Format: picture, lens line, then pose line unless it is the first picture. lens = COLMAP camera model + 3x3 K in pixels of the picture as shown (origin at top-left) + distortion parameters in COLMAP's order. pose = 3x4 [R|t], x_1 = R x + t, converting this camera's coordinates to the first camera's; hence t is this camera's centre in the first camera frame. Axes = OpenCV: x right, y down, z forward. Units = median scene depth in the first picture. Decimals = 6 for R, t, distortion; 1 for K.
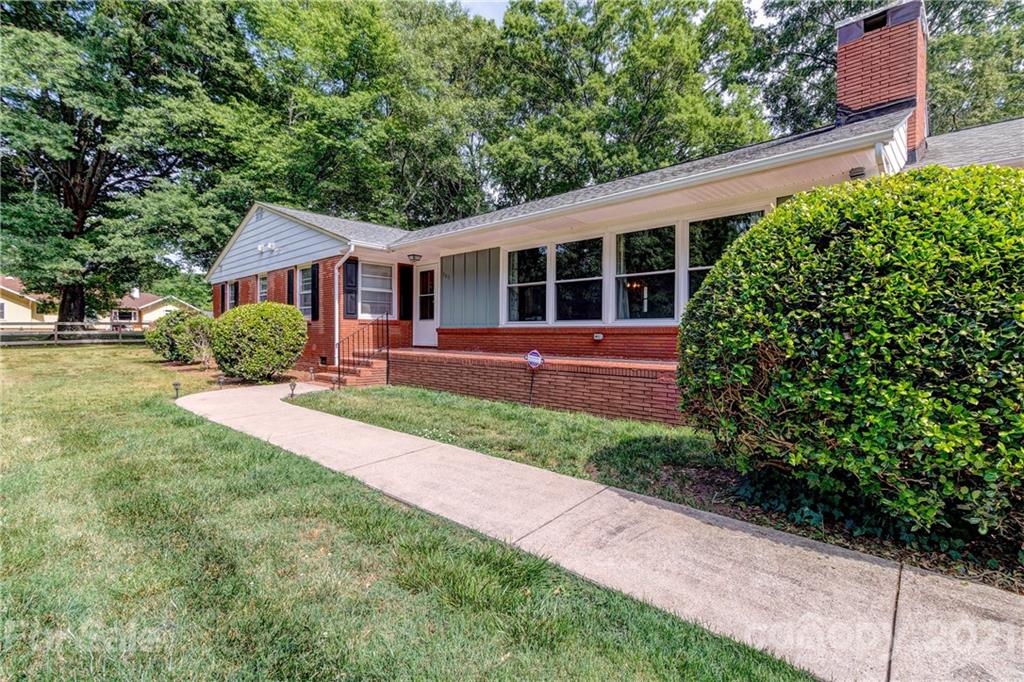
lens RADIAL K [[472.3, 0, 509.5], [0, 472.3, 339.2], [0, 0, 1]] dist [0.002811, -0.001979]
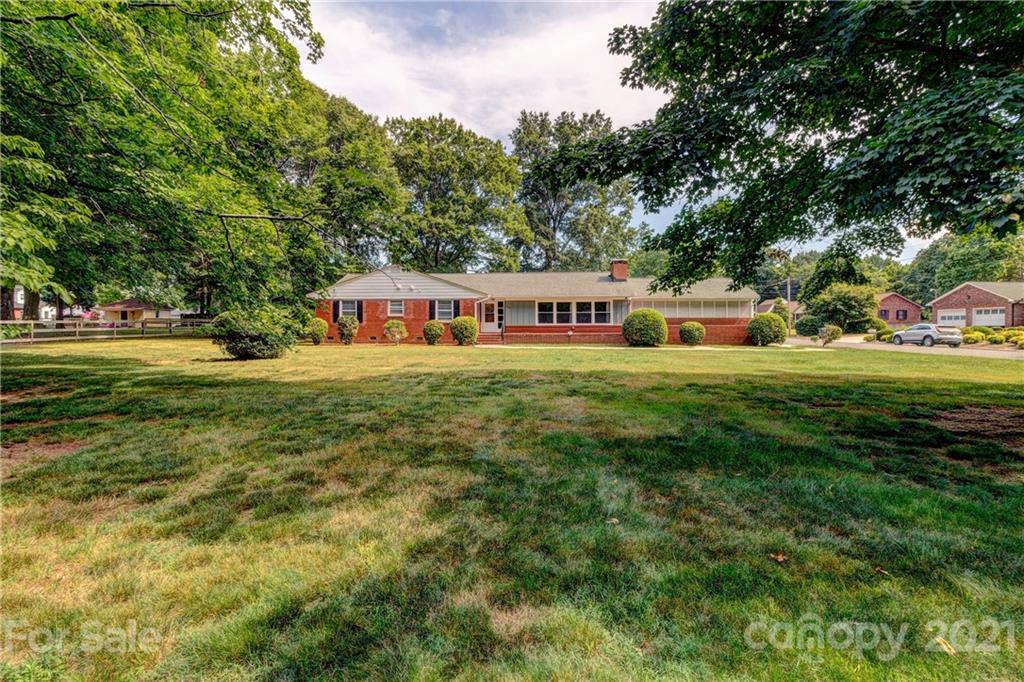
lens RADIAL K [[472.3, 0, 510.7], [0, 472.3, 345.0], [0, 0, 1]] dist [0.002811, -0.001979]
pose [[0.750453, -0.028339, 0.660316, -1.583484], [0.015066, 0.999554, 0.025776, 0.016729], [-0.660752, -0.009396, 0.750546, -0.911509]]
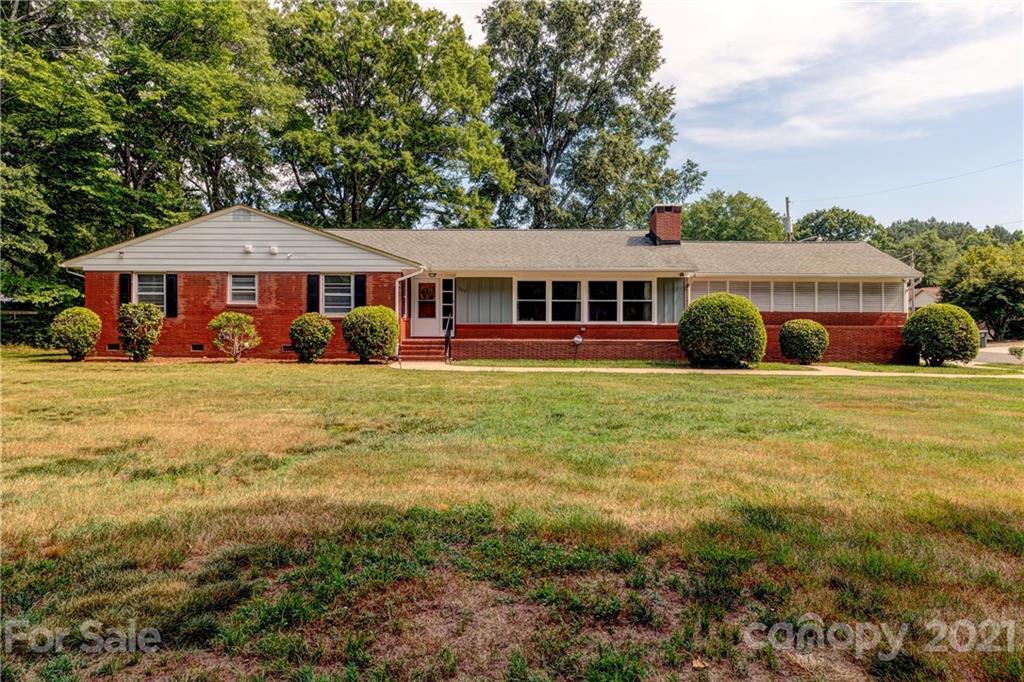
lens RADIAL K [[651.0, 0, 511.5], [0, 651.0, 336.6], [0, 0, 1]] dist [-0.000831, -0.003455]
pose [[0.725891, -0.011096, 0.687720, -1.145477], [0.009125, 0.999937, 0.006501, 0.003137], [-0.687749, 0.001556, 0.725947, -0.497596]]
